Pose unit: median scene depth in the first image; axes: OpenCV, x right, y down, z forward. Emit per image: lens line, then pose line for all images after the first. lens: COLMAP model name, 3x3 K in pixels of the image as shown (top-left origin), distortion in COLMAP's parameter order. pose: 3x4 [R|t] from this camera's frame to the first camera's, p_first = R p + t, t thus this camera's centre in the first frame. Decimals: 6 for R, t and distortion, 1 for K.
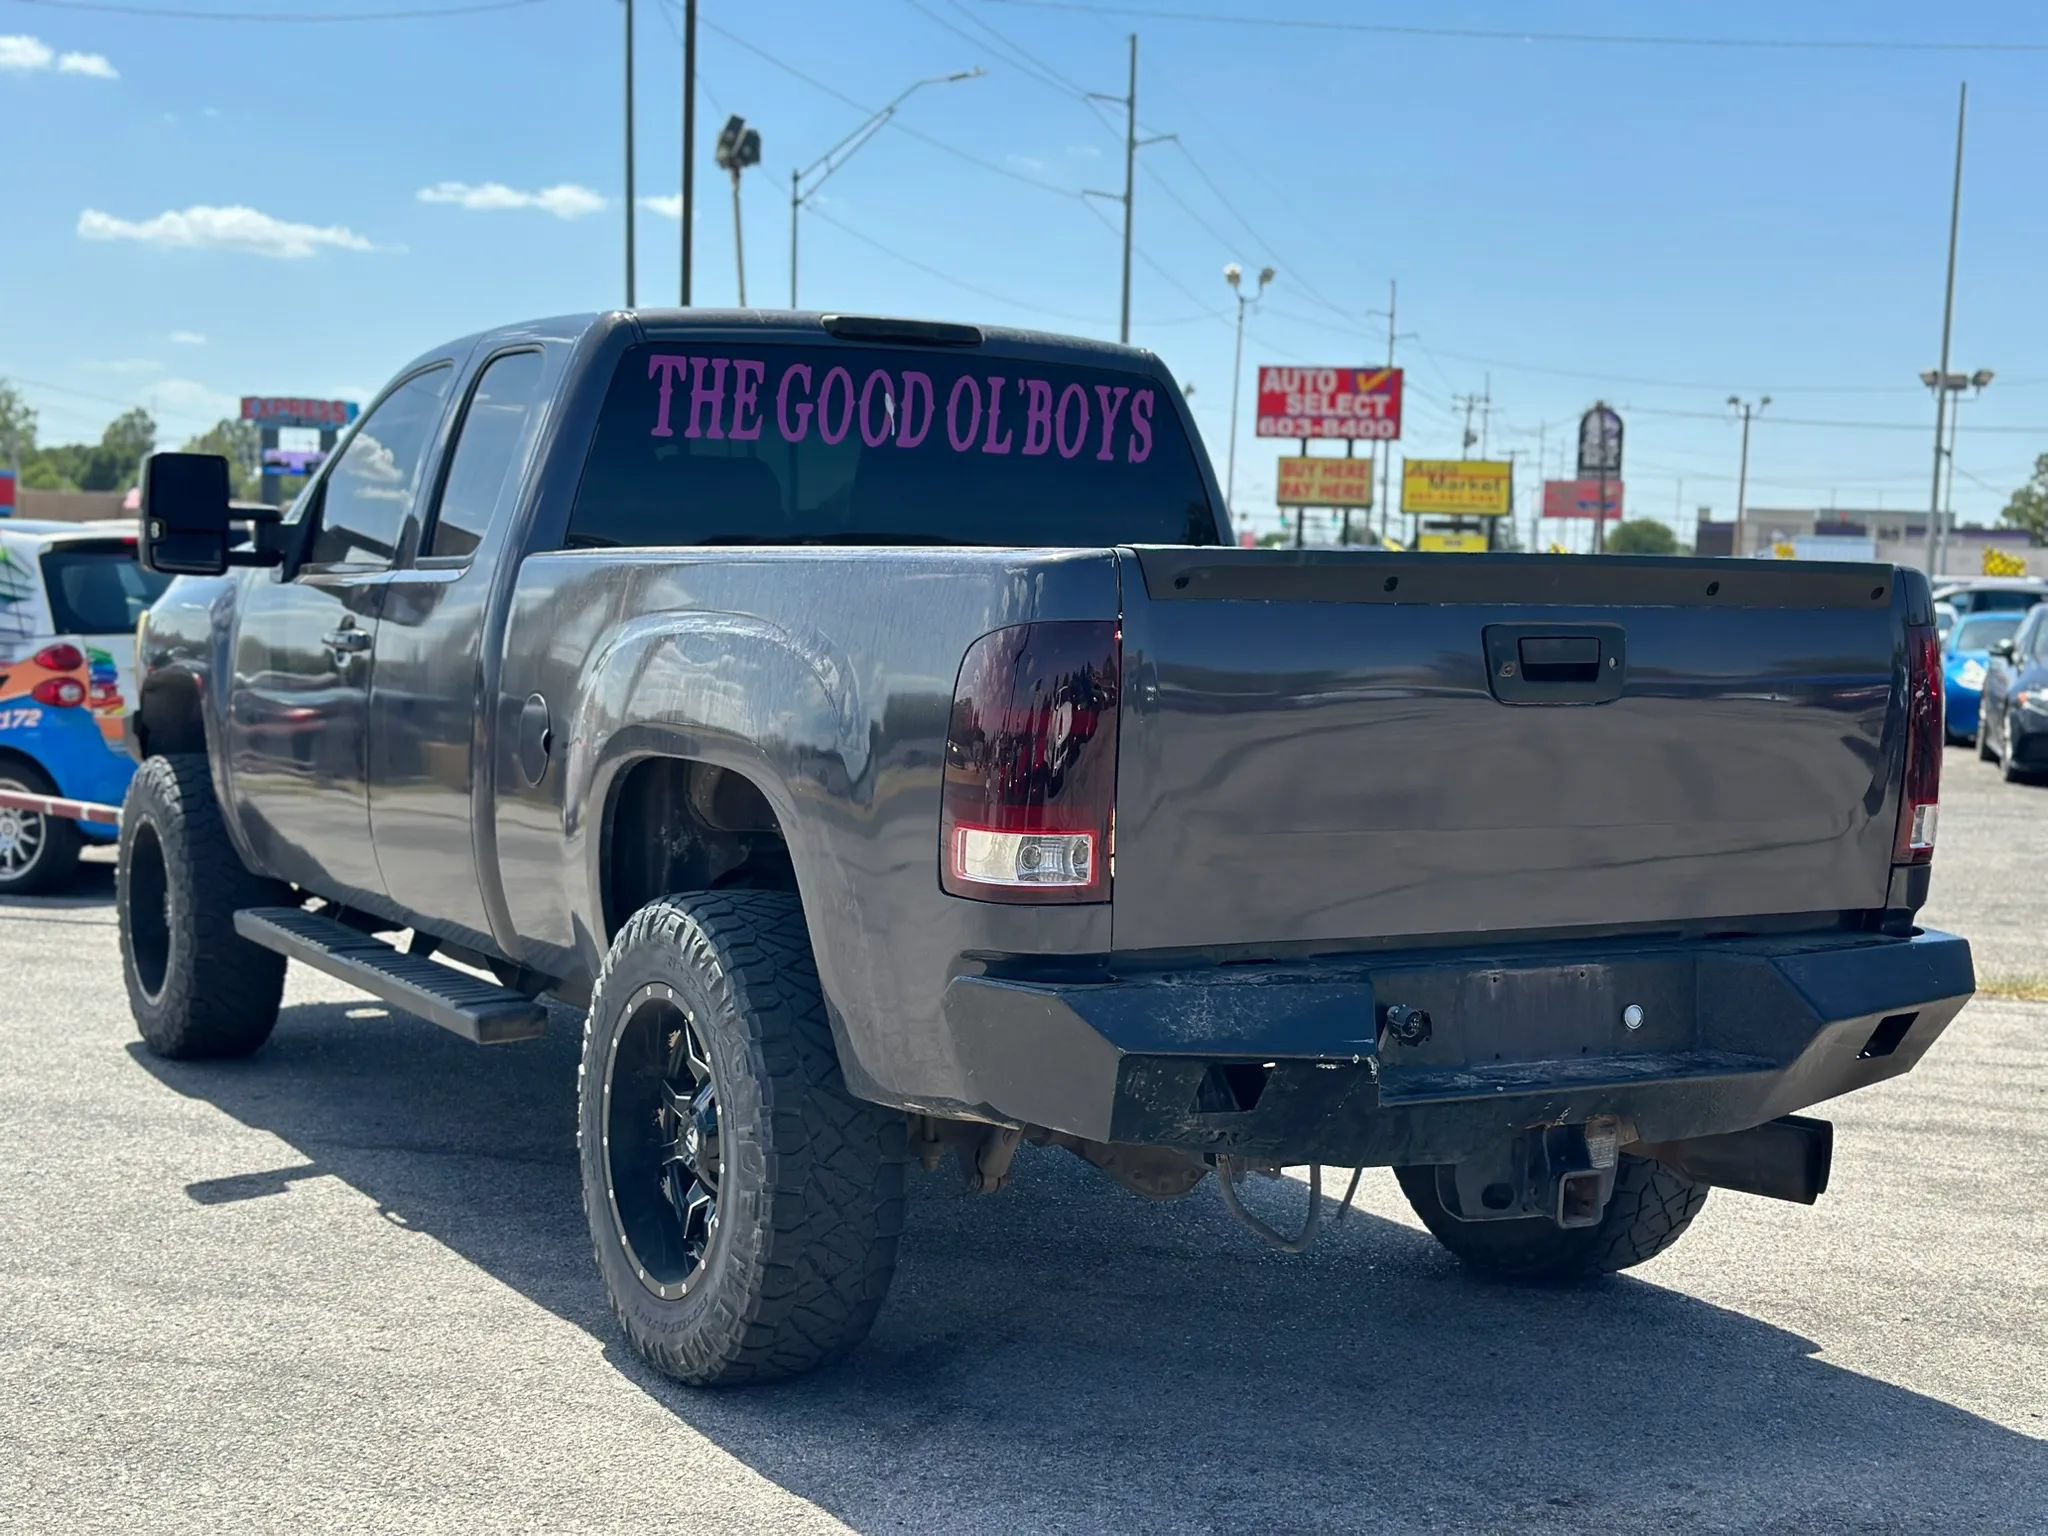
lens RADIAL K [[2857.6, 0, 1024.0], [0, 2857.6, 768.0], [0, 0, 1]] dist [0.147353, -0.161968]
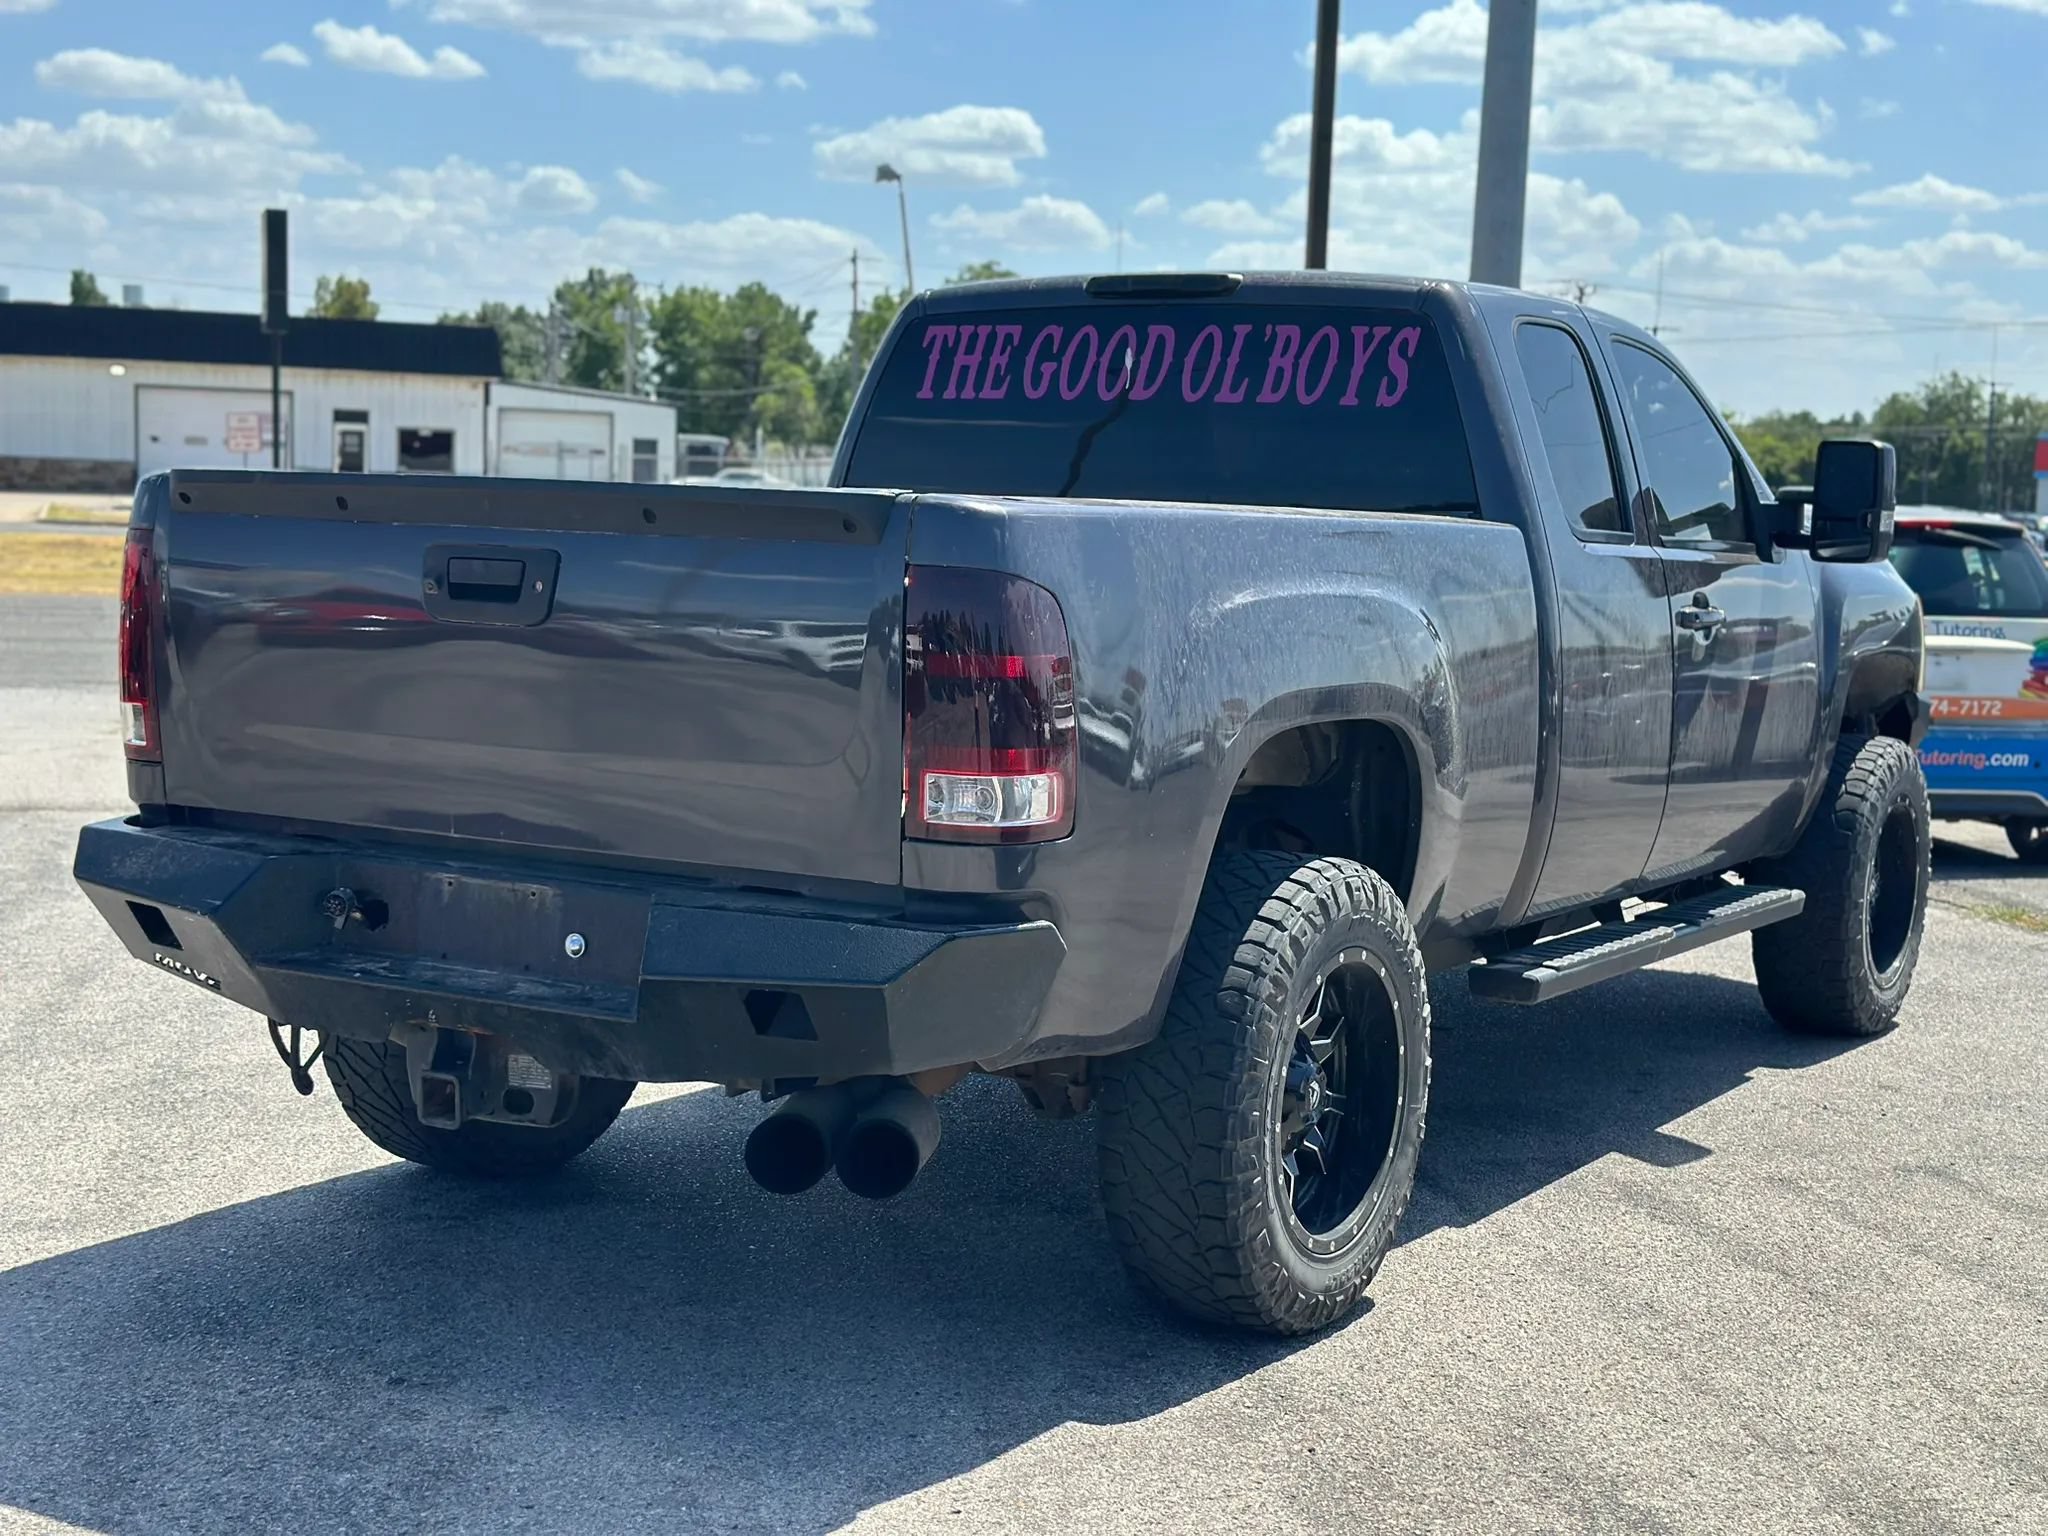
lens RADIAL K [[3050.0, 0, 1221.0], [0, 3050.0, 771.5], [0, 0, 1]] dist [0.166981, -0.012910]
pose [[0.455838, 0.069537, -0.887342, 0.963550], [-0.080813, 0.996059, 0.036542, -0.023171], [0.886387, 0.055052, 0.459661, 0.545470]]
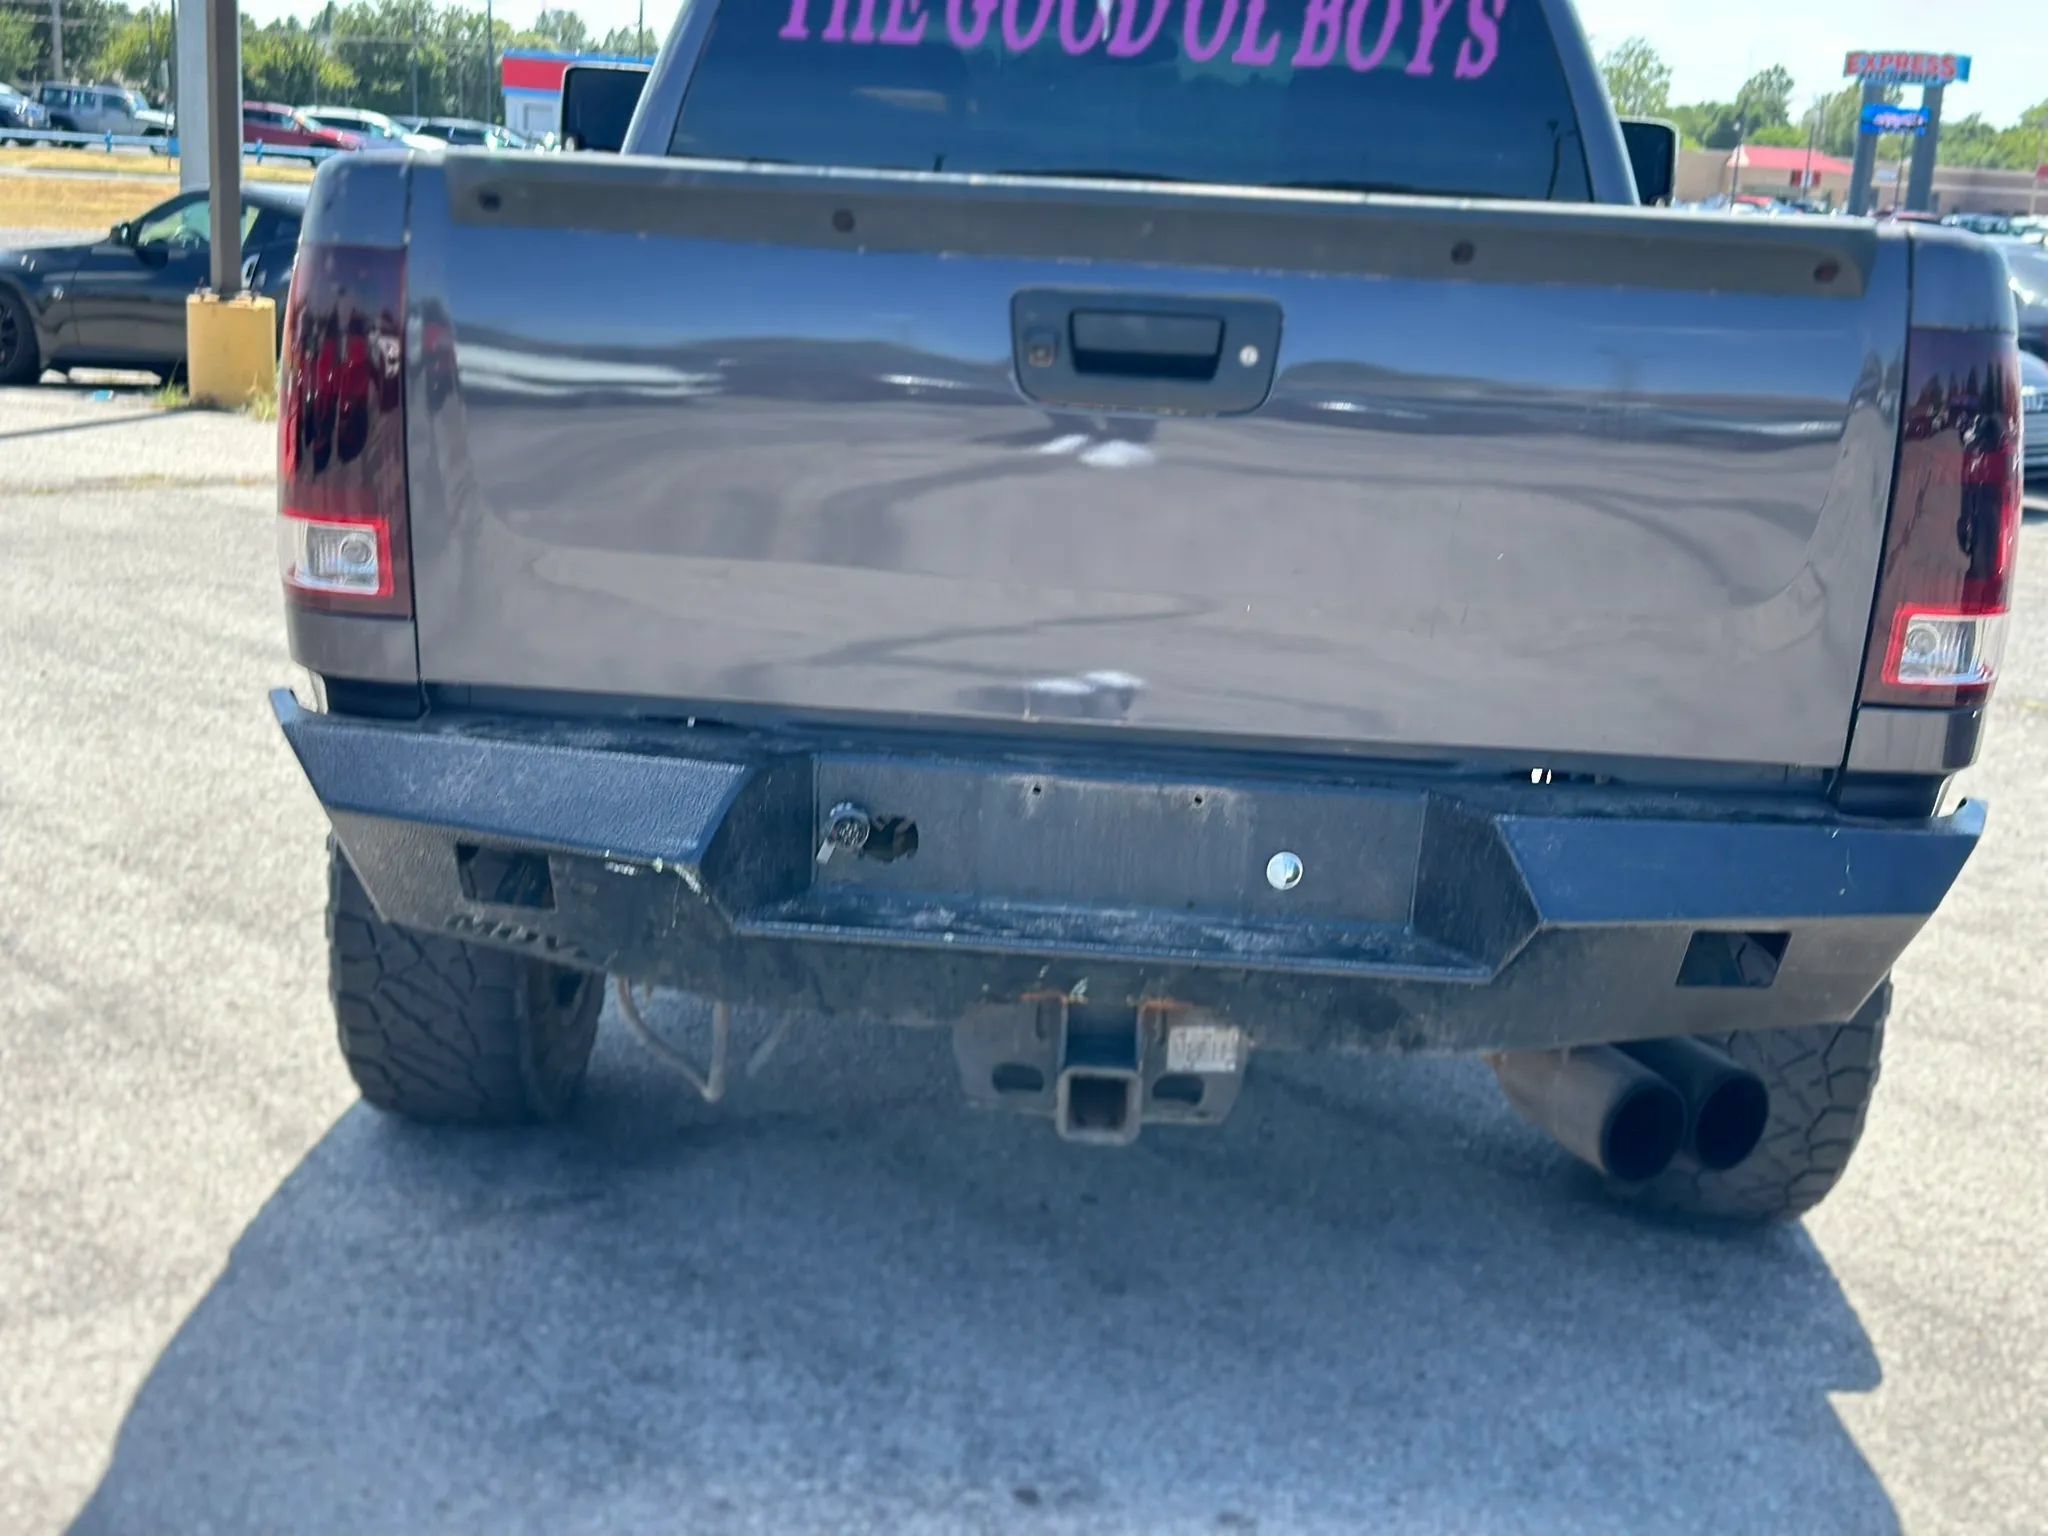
lens RADIAL K [[2761.3, 0, 1024.0], [0, 2761.3, 768.0], [0, 0, 1]] dist [0.247731, -0.743547]
pose [[0.831796, 0.138406, -0.537550, 0.399490], [-0.073424, 0.987340, 0.140601, -0.021902], [0.550204, -0.077482, 0.831427, 0.313769]]
